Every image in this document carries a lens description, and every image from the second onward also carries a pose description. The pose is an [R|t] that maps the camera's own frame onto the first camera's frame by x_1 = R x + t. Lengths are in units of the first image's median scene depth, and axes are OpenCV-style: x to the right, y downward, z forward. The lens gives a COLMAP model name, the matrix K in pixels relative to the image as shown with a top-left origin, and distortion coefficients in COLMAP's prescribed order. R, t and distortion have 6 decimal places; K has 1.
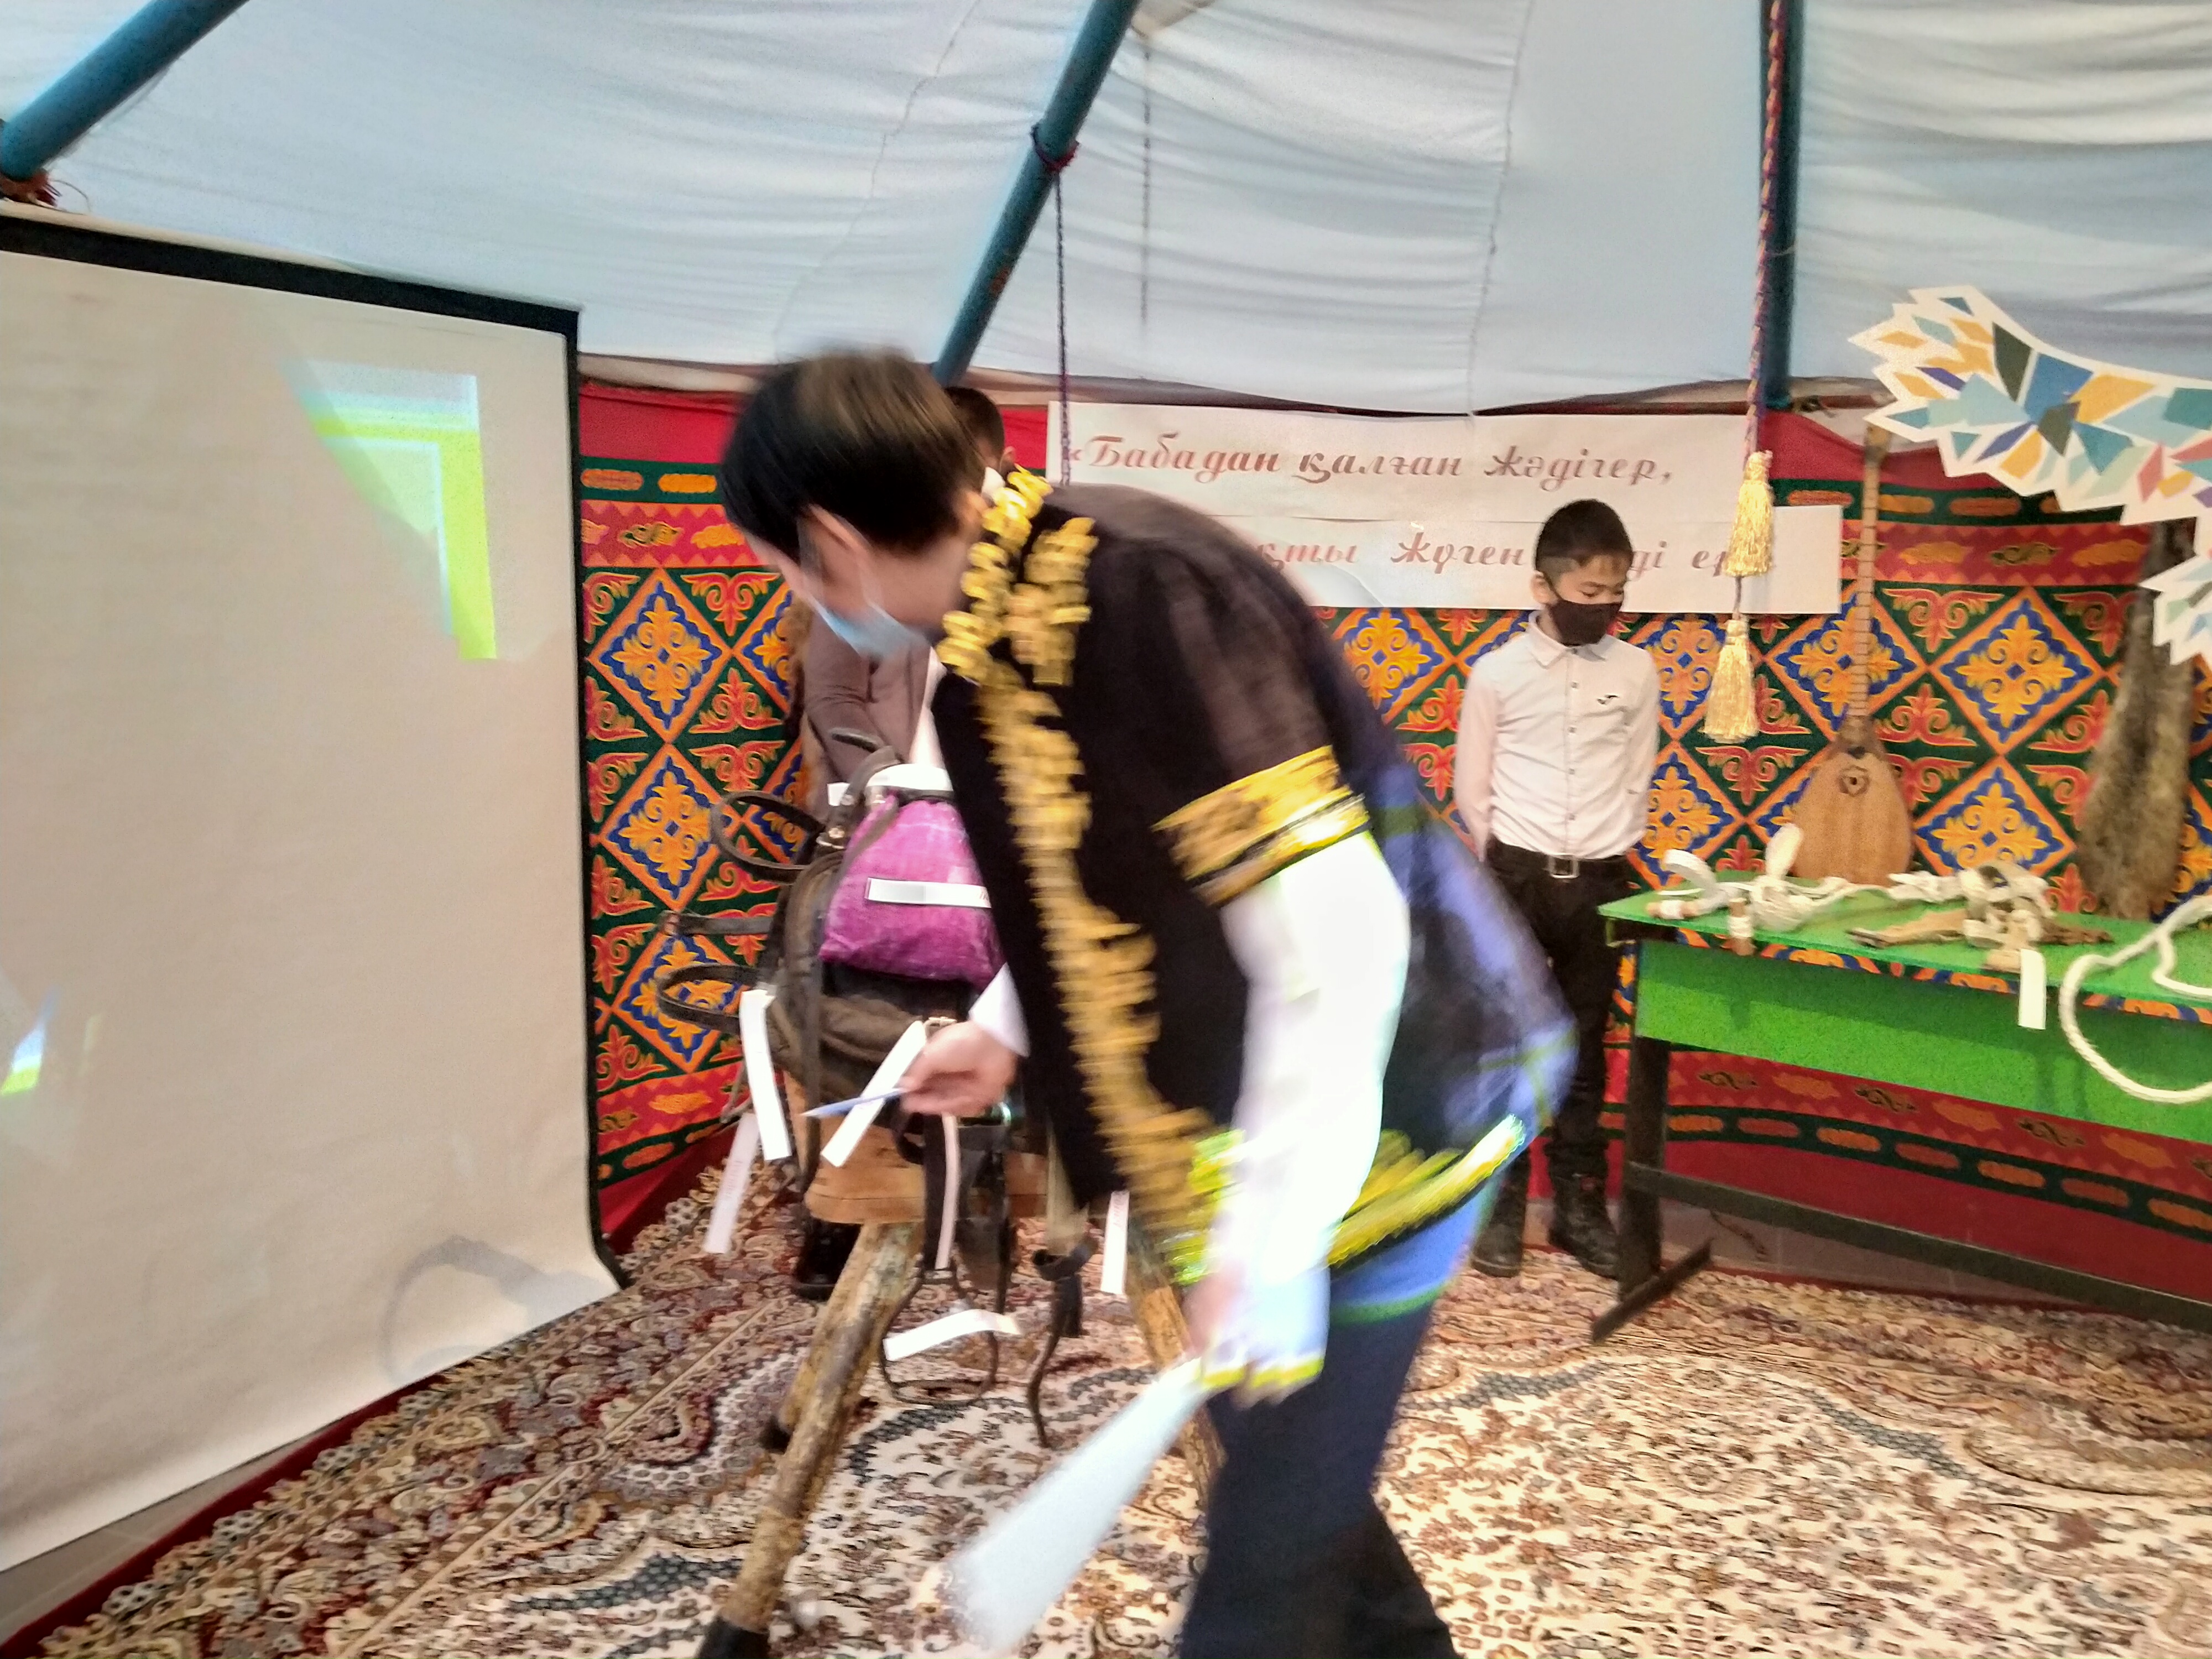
lens RADIAL K [[1881.7, 0, 1145.7], [0, 1881.7, 854.8], [0, 0, 1]] dist [0.156422, -0.263907]
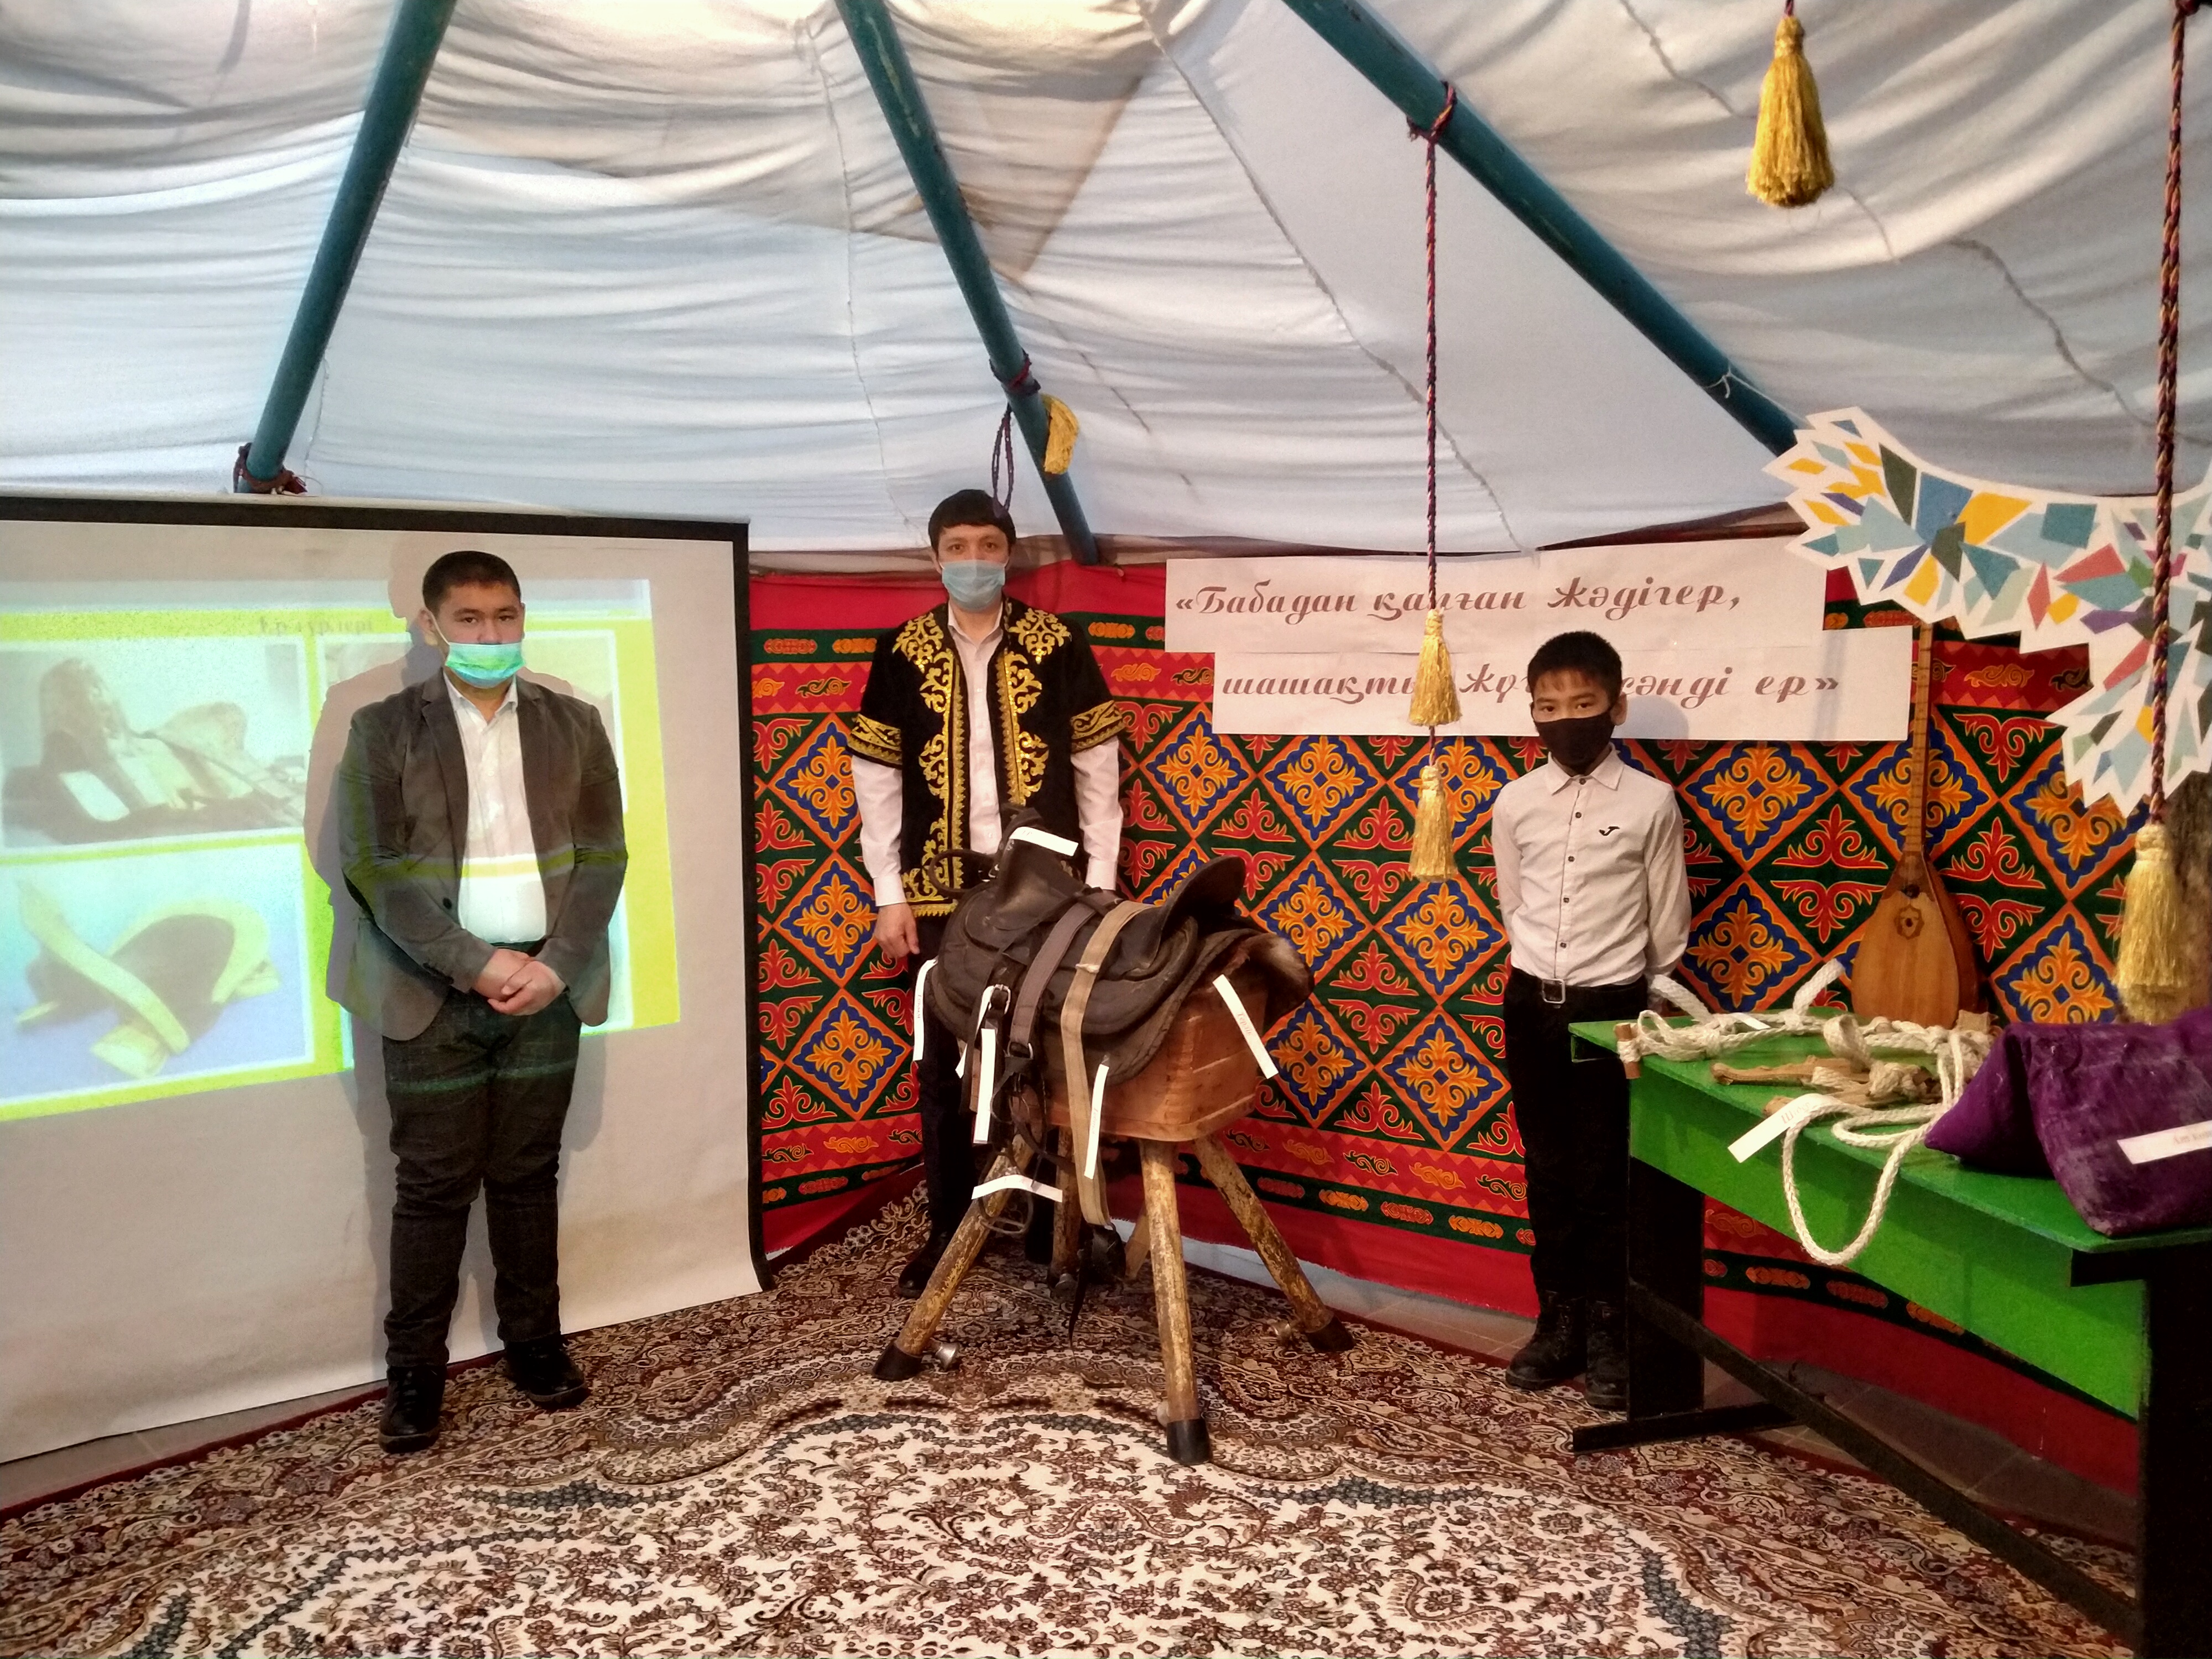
lens RADIAL K [[1863.1, 0, 1108.3], [0, 1863.1, 832.8], [0, 0, 1]] dist [0.105139, -0.235145]
pose [[0.870735, 0.018481, -0.491405, 0.553105], [-0.049011, 0.997579, -0.049328, -0.021186], [0.489304, 0.067036, 0.869533, 0.022171]]
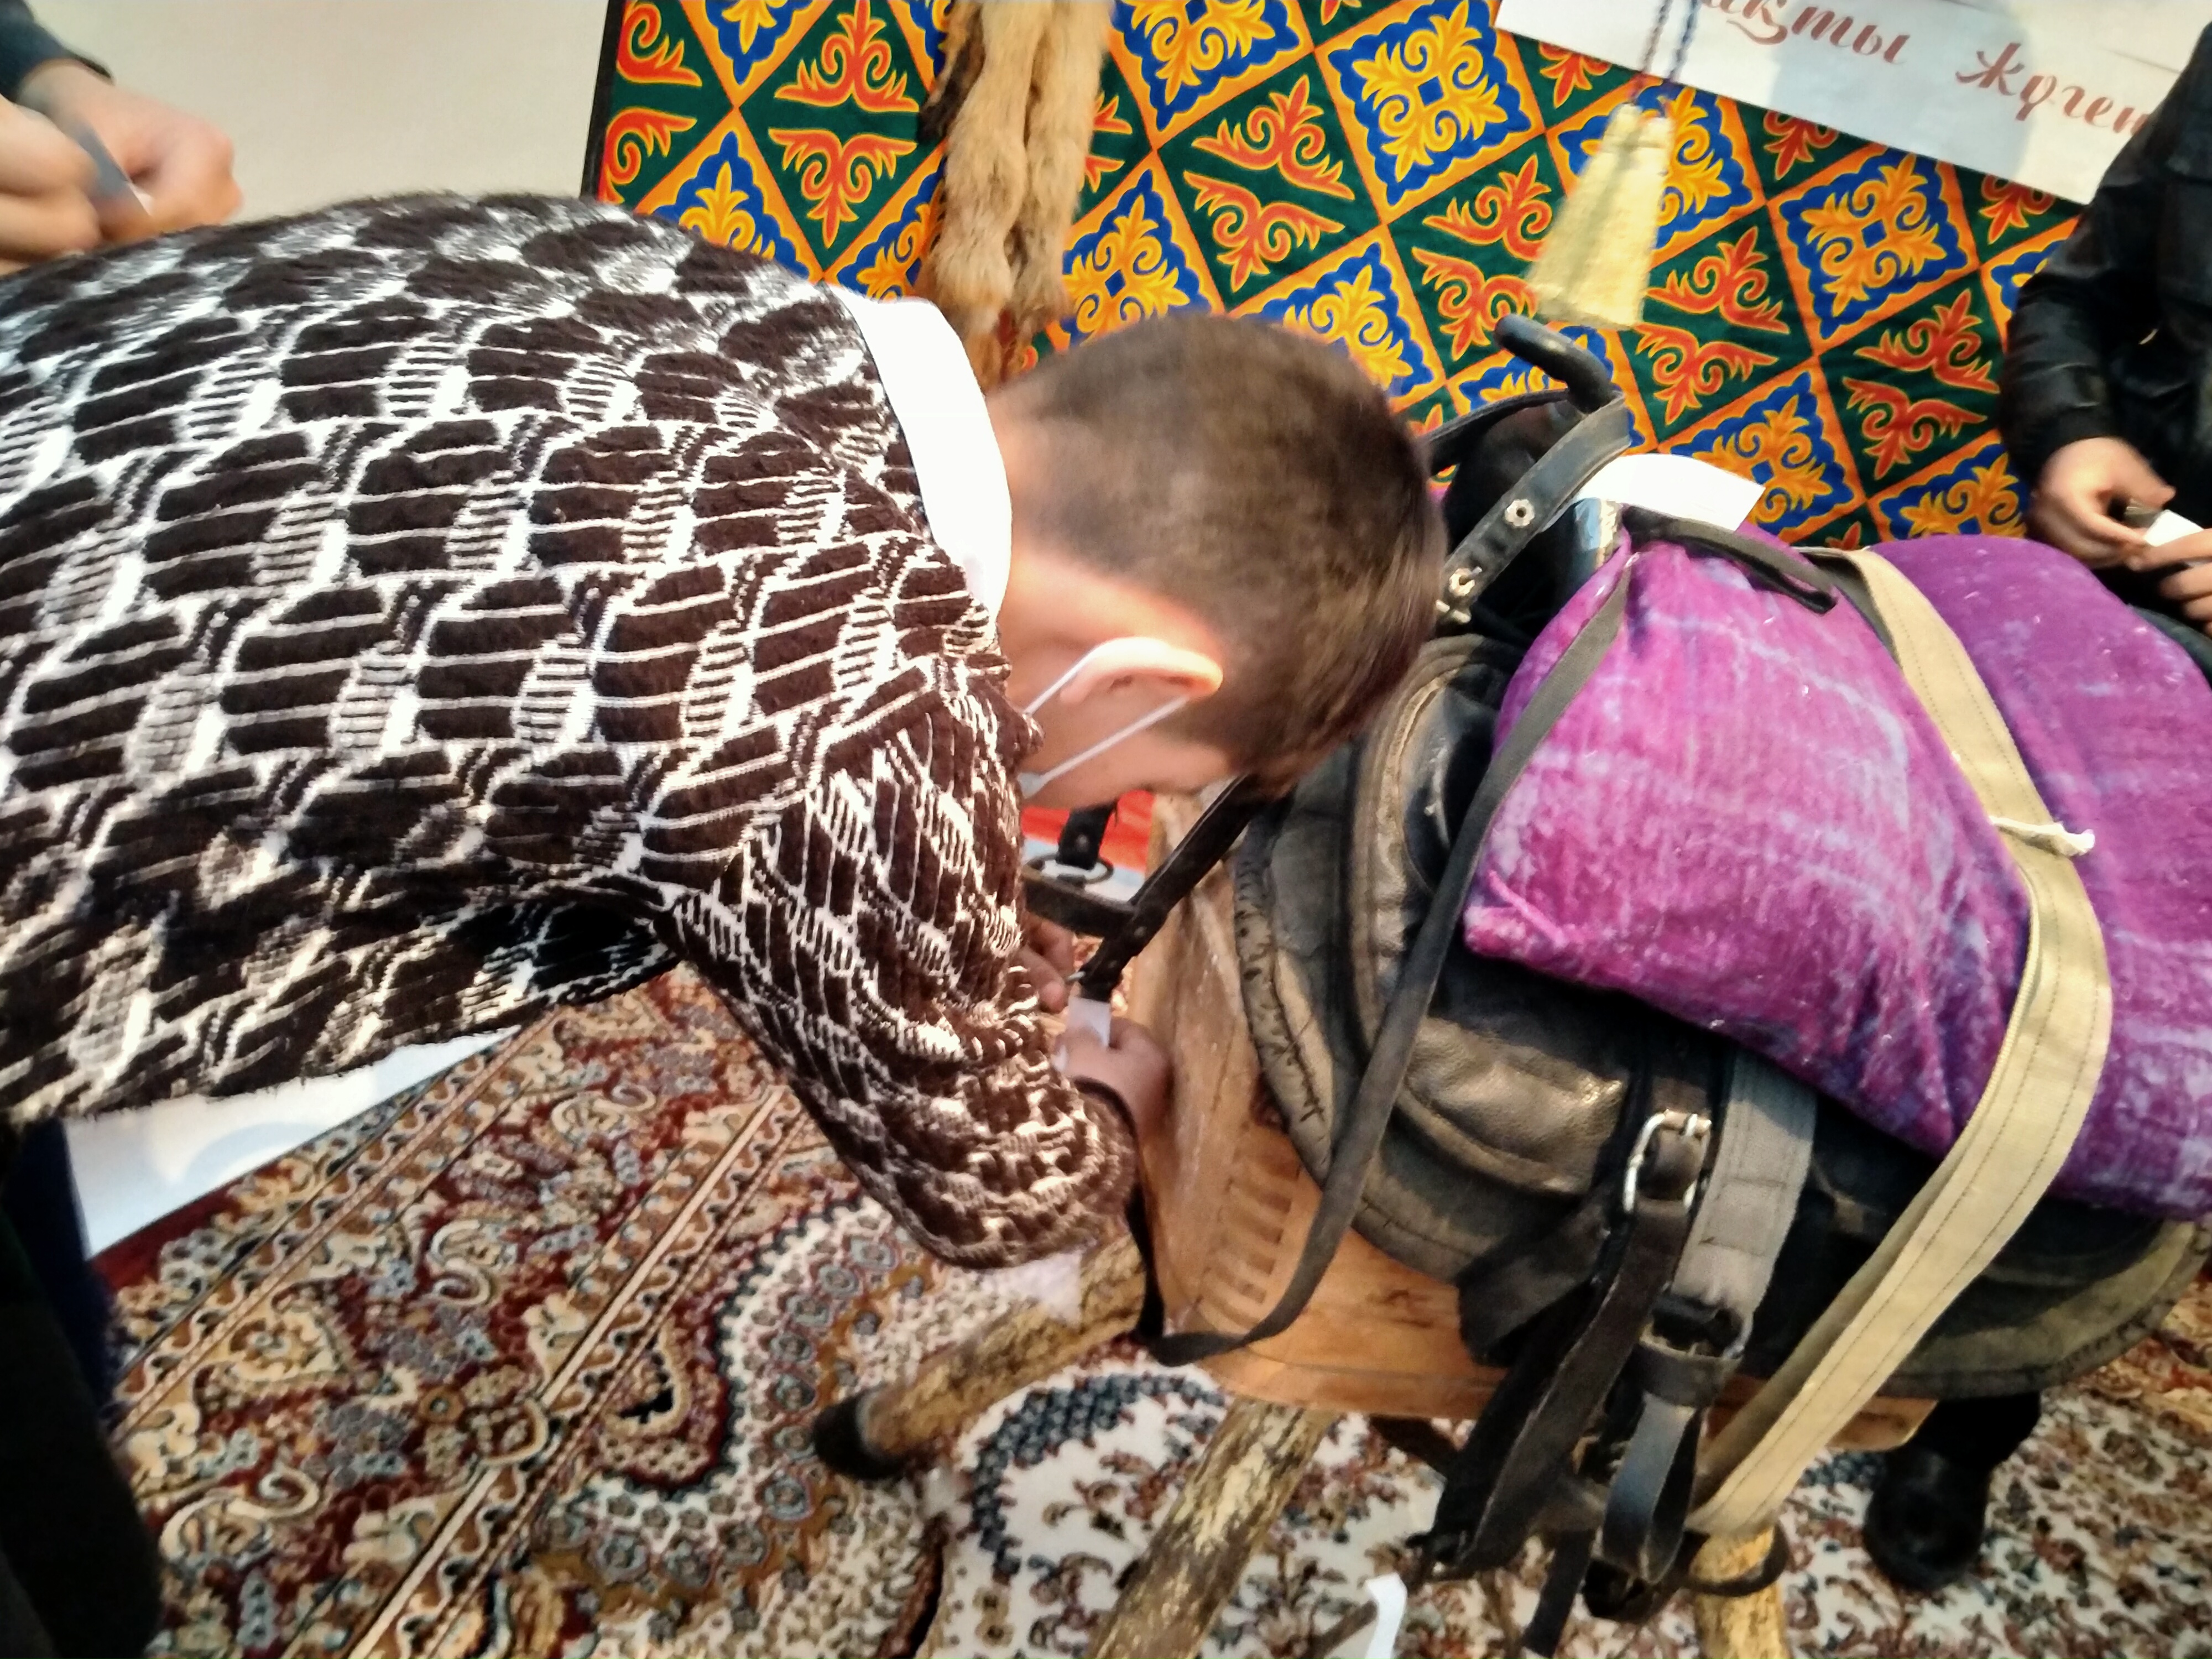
lens RADIAL K [[1917.6, 0, 1171.6], [0, 1917.6, 885.0], [0, 0, 1]] dist [0.113211, -0.223073]
pose [[0.965711, 0.176413, 0.190477, -0.216441], [-0.226809, 0.930285, 0.288319, -0.044835], [-0.126334, -0.321635, 0.938398, 0.436836]]
